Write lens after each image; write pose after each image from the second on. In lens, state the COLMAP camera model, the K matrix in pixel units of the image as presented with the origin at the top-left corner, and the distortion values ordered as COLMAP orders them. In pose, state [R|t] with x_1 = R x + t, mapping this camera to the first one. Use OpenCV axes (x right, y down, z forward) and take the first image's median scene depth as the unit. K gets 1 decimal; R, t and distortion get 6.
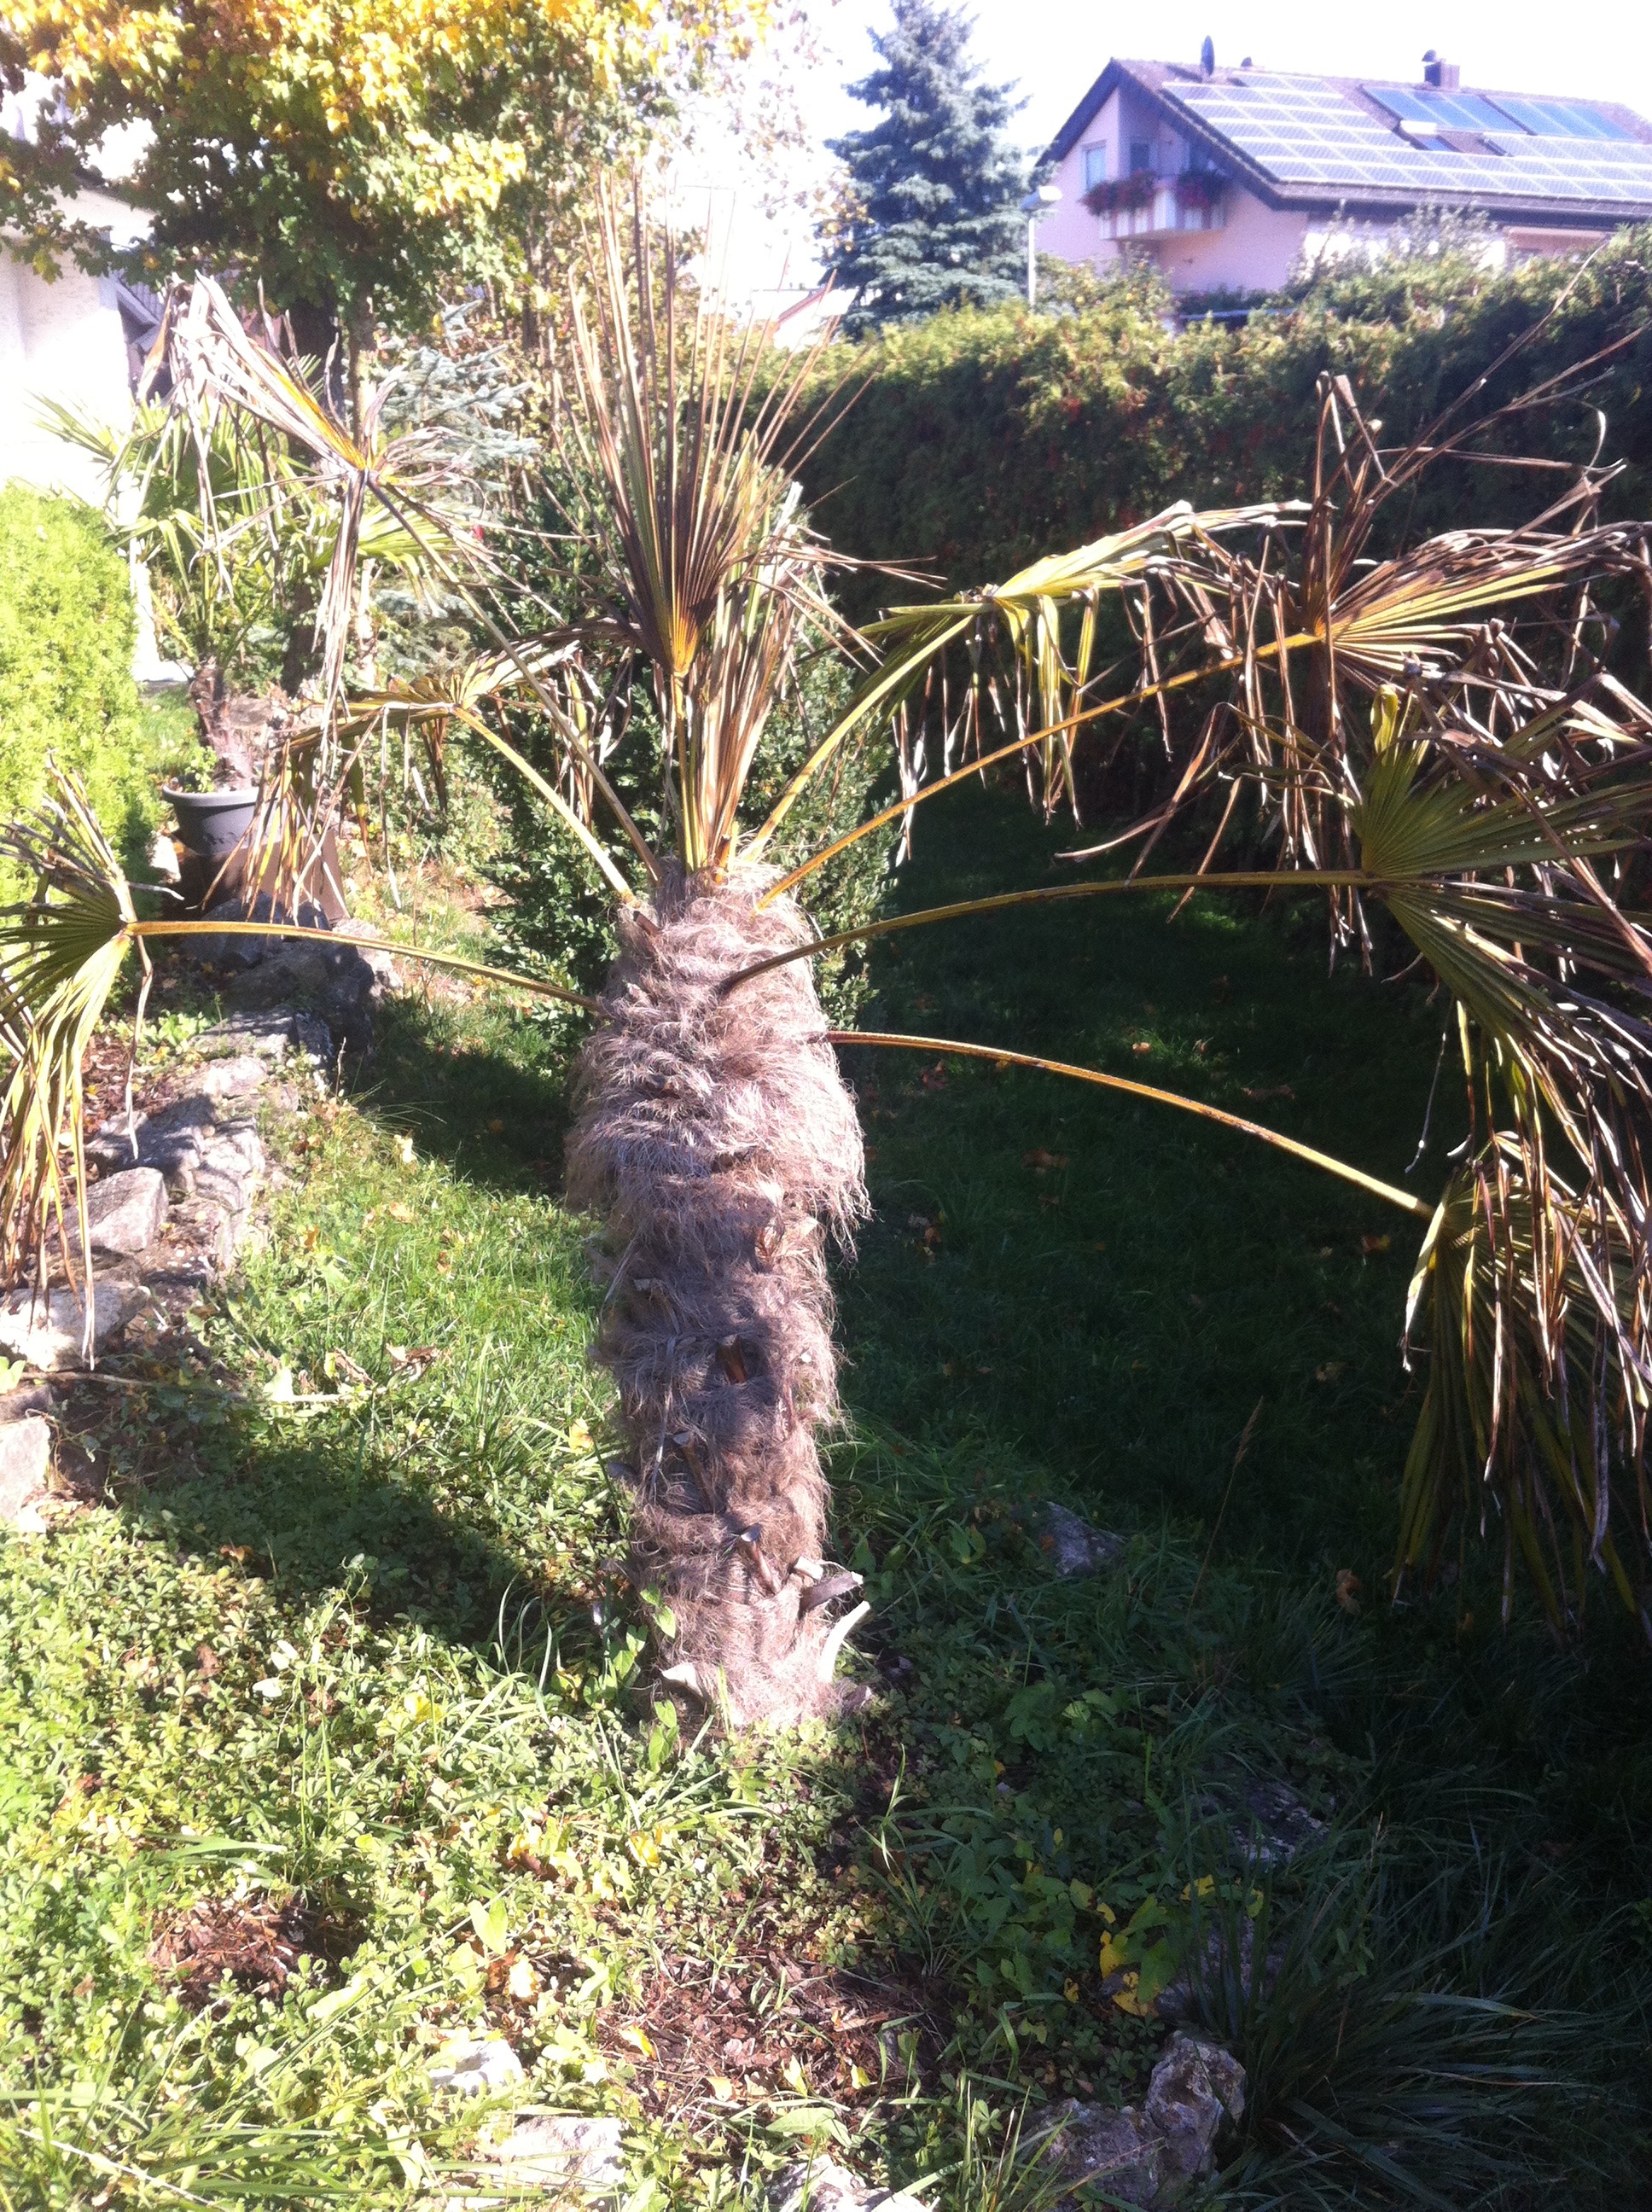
lens RADIAL K [[2288.9, 0, 806.0], [0, 2288.9, 1108.8], [0, 0, 1]] dist [-0.035622, -0.017546]
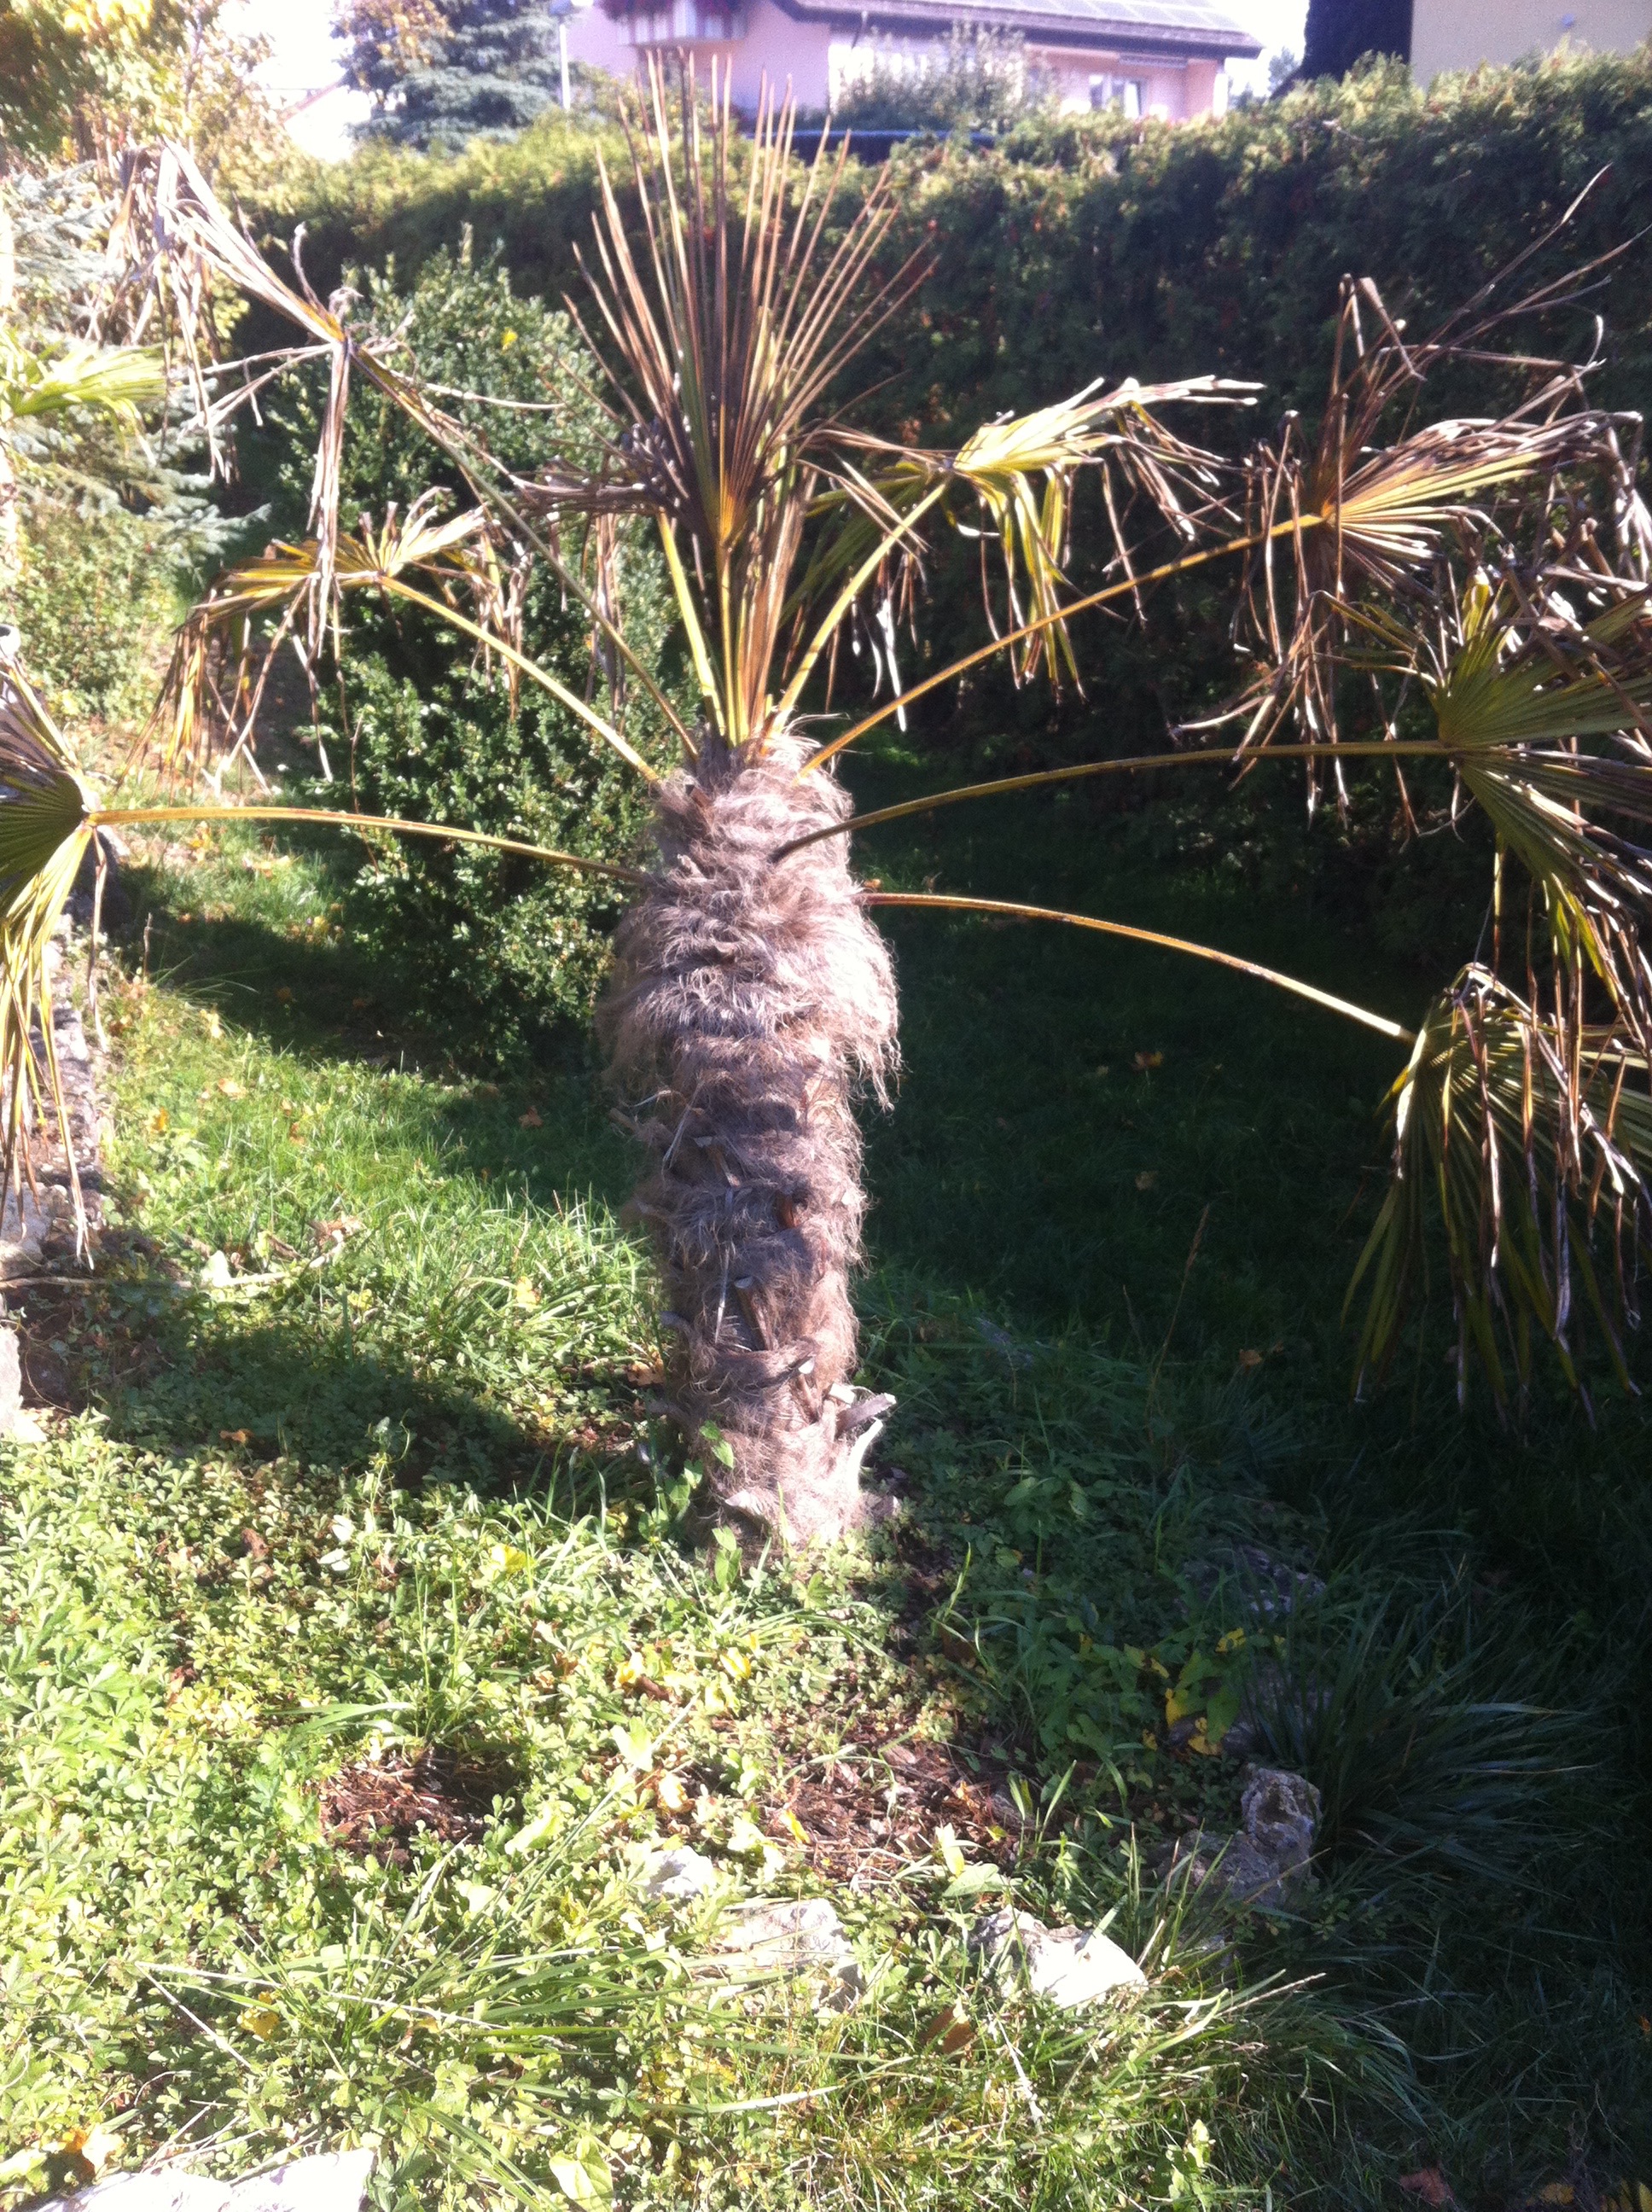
lens RADIAL K [[2248.4, 0, 827.6], [0, 2248.4, 1153.5], [0, 0, 1]] dist [0.141120, -0.435261]
pose [[0.972151, -0.067677, 0.224370, -0.245305], [0.046128, 0.993924, 0.099934, -0.020945], [-0.229770, -0.086801, 0.969366, -0.030178]]
